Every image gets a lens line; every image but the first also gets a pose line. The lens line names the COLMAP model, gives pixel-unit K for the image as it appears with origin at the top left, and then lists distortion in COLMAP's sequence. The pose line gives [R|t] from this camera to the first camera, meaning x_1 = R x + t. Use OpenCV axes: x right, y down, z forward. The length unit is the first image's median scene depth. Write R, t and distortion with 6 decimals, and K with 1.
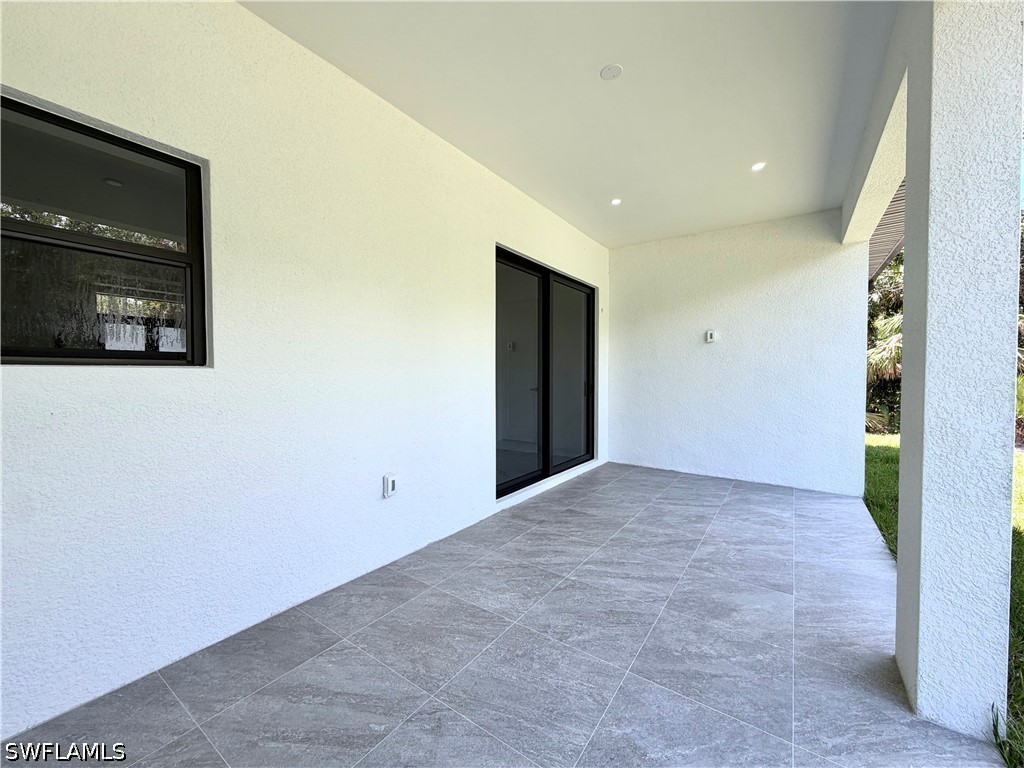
lens RADIAL K [[408.7, 0, 507.0], [0, 408.7, 382.6], [0, 0, 1]] dist [0.000028, 0.000114]
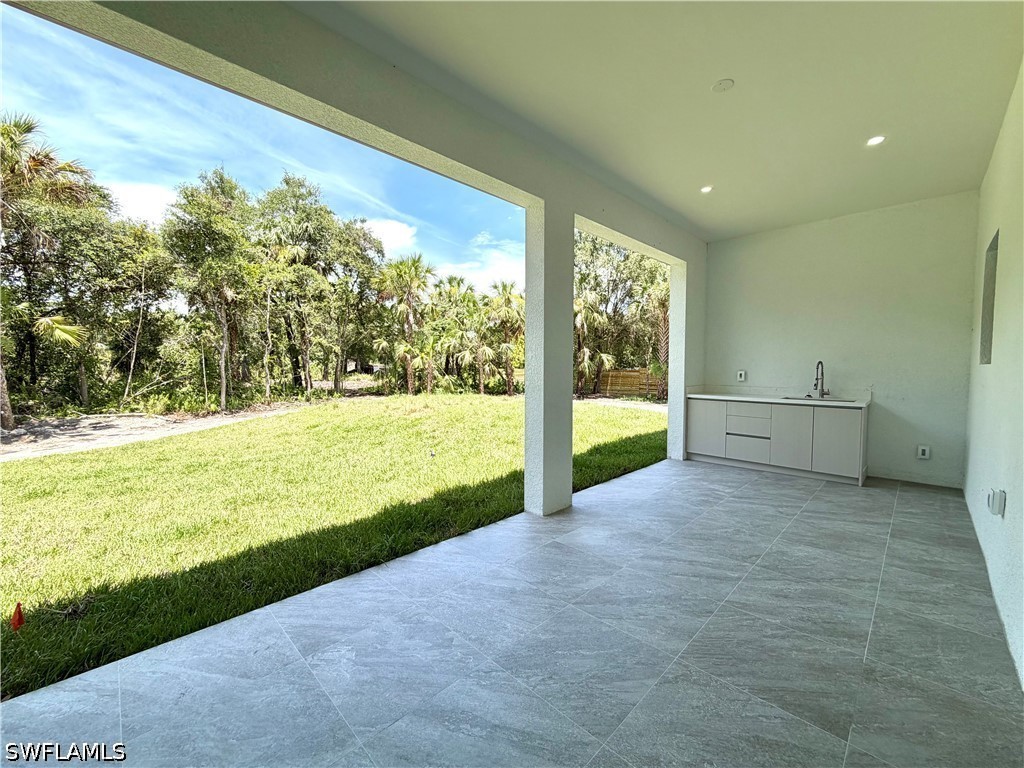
lens RADIAL K [[408.7, 0, 507.9], [0, 408.7, 382.7], [0, 0, 1]] dist [0.000028, 0.000114]
pose [[-0.983933, -0.010453, 0.178233, 0.719334], [0.001062, 0.997924, 0.064394, -0.060969], [-0.178536, 0.063549, -0.981879, 2.608592]]
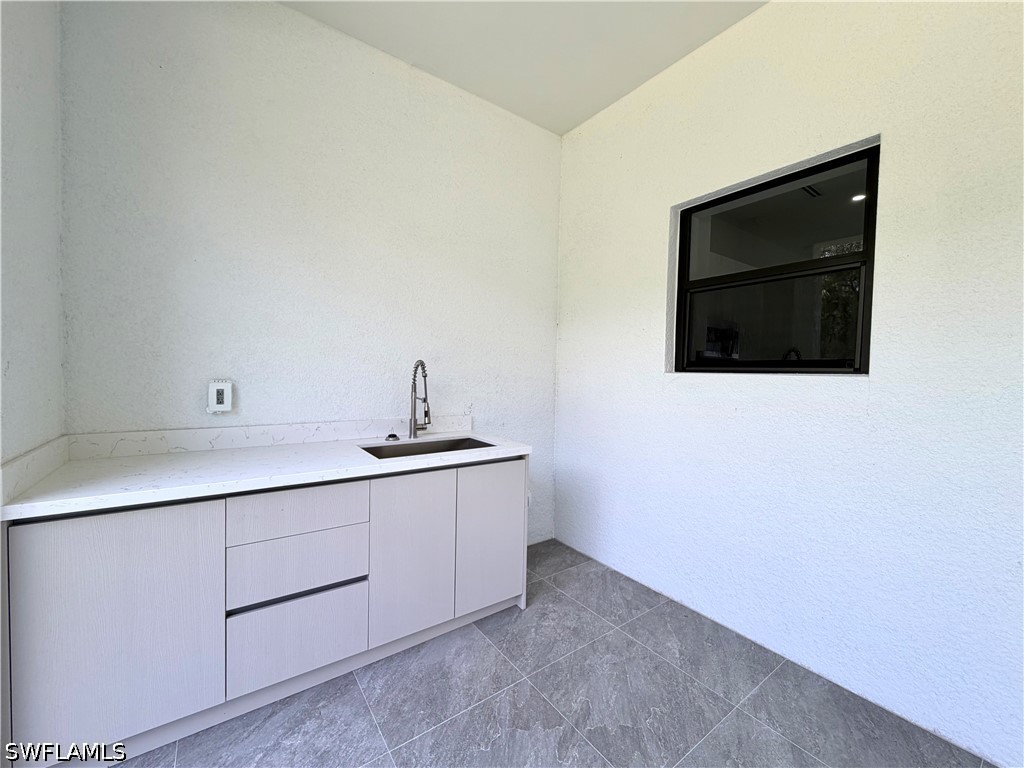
lens RADIAL K [[408.7, 0, 509.5], [0, 408.7, 384.5], [0, 0, 1]] dist [0.000028, 0.000114]
pose [[-0.323404, 0.021940, -0.946006, 0.316594], [-0.042861, 0.998365, 0.037807, -0.017572], [0.945290, 0.052774, -0.321935, 0.527611]]
